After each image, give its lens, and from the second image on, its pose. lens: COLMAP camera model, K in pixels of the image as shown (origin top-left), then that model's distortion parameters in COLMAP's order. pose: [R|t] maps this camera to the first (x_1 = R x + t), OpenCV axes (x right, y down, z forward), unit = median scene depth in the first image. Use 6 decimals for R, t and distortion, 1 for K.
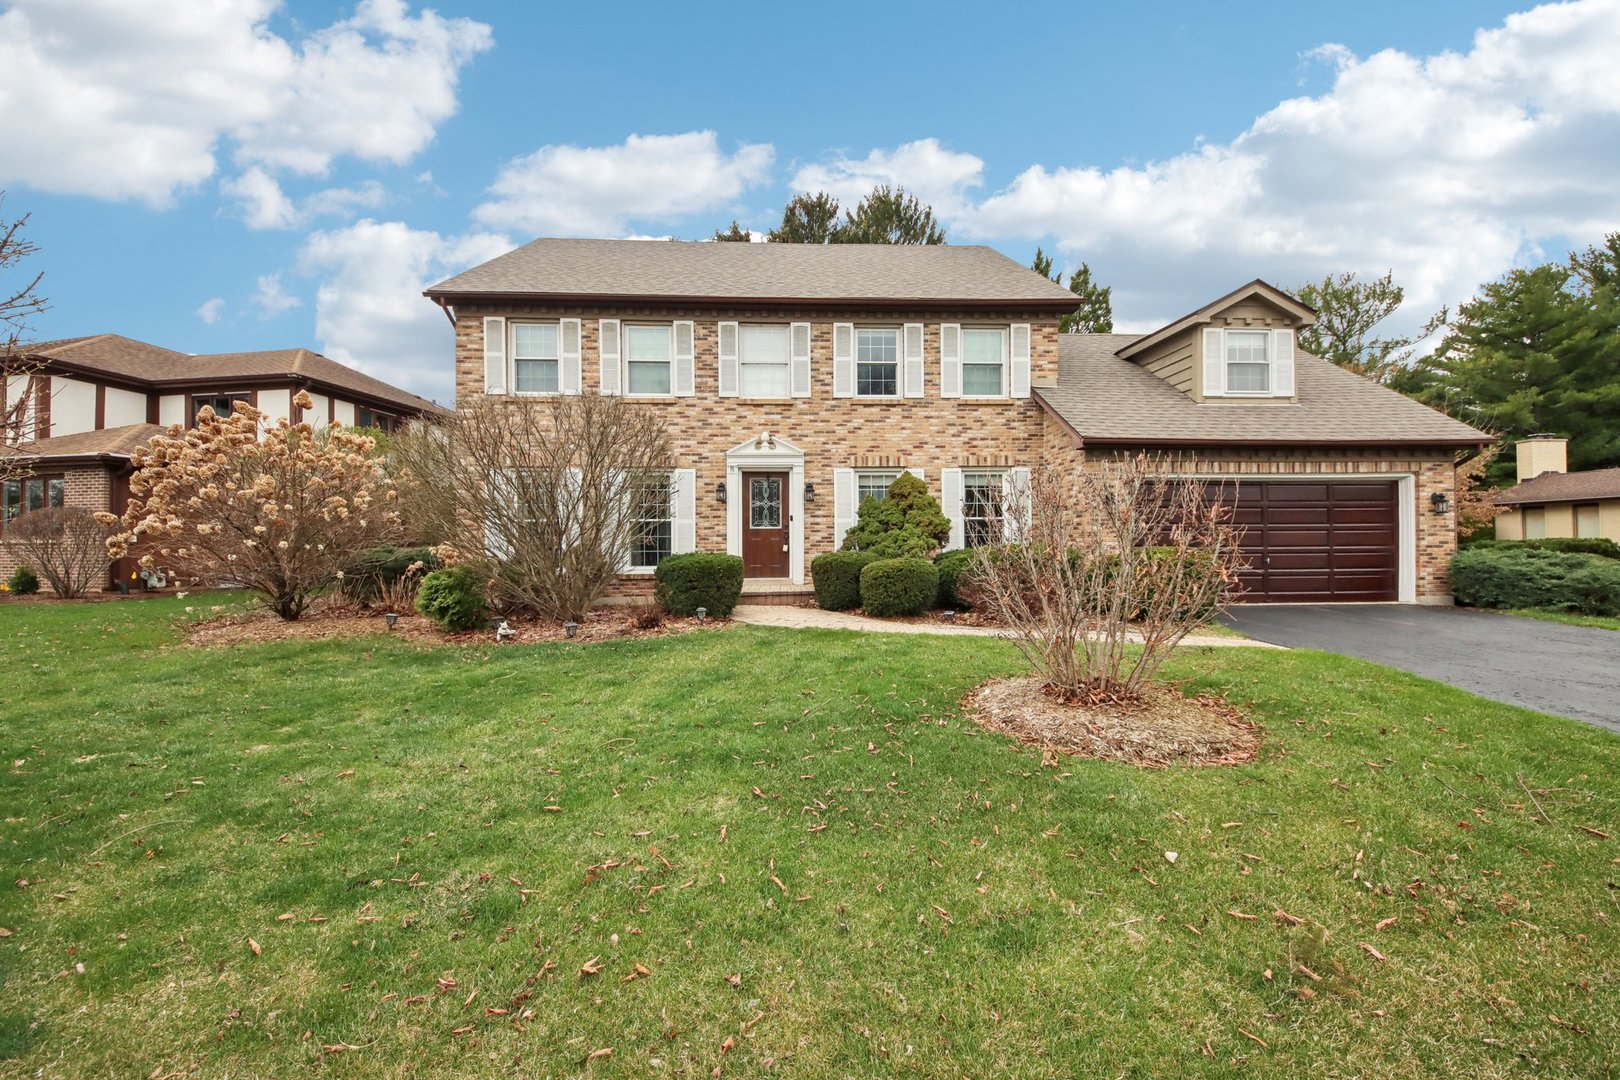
lens RADIAL K [[568.1, 0, 810.0], [0, 568.1, 540.0], [0, 0, 1]] dist [0.014219, -0.000078]
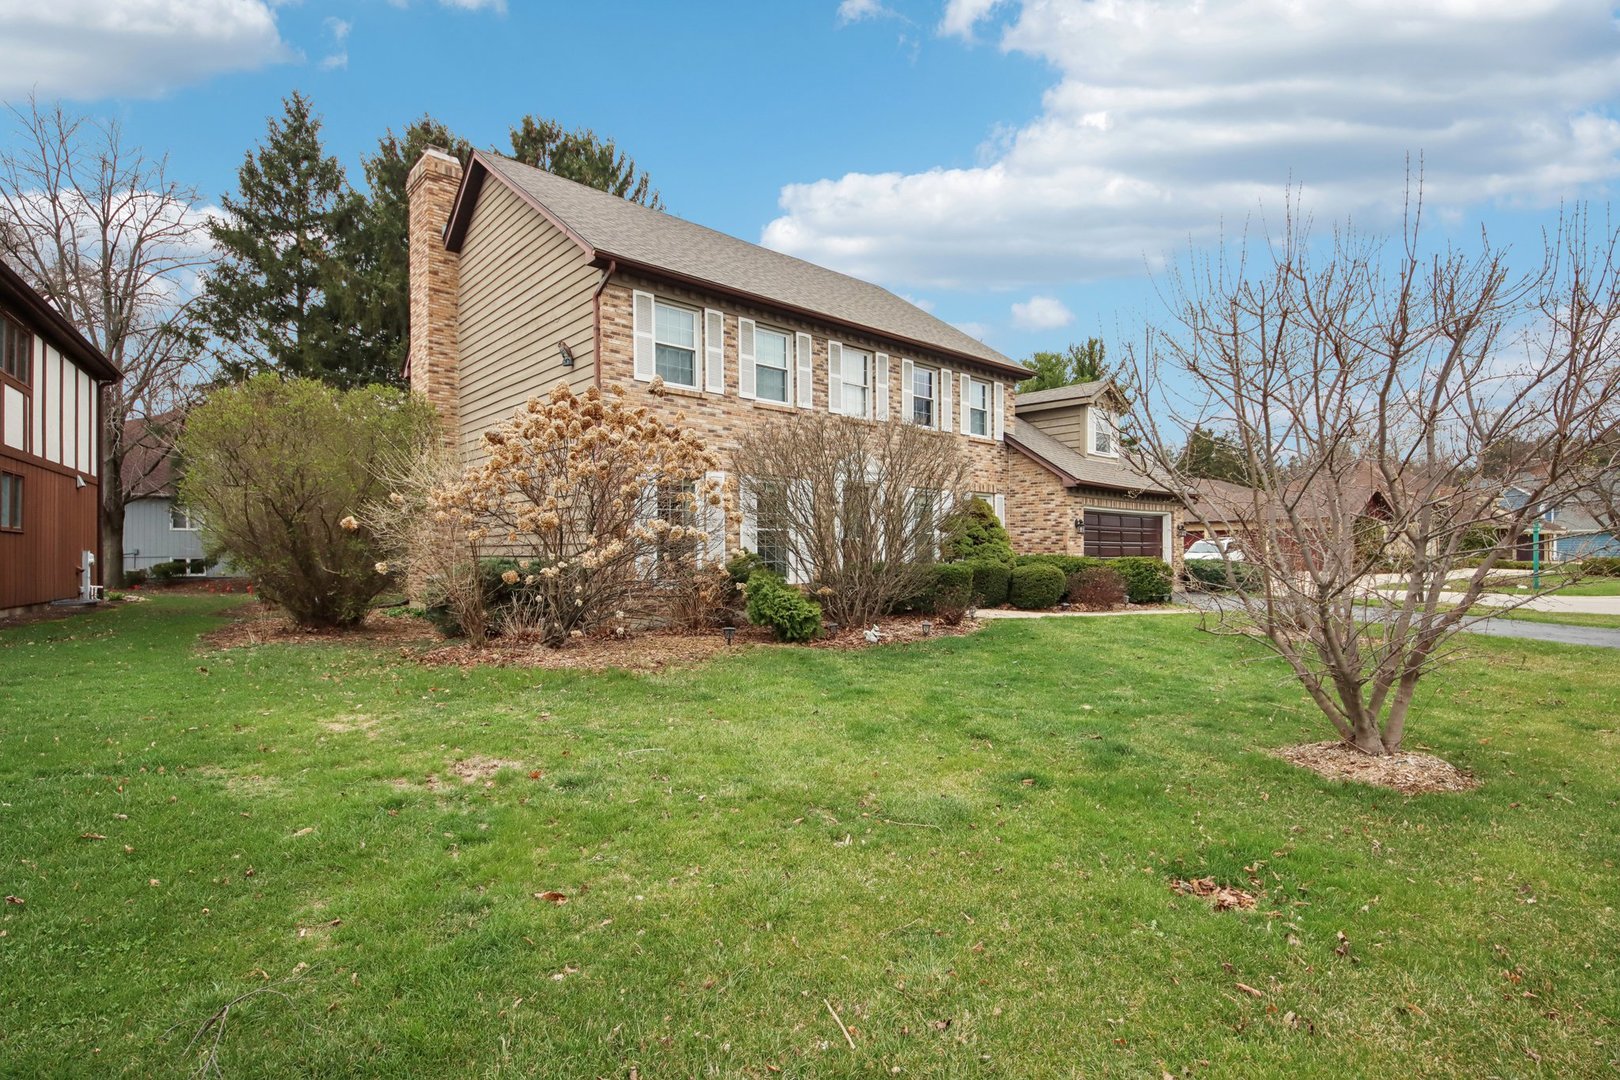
lens RADIAL K [[768.4, 0, 810.0], [0, 768.4, 540.0], [0, 0, 1]] dist [-0.000891, -0.000017]
pose [[0.765510, 0.010934, 0.643332, -1.082668], [-0.000326, 0.999862, -0.016606, 0.002679], [-0.643425, 0.012502, 0.765407, -0.041099]]
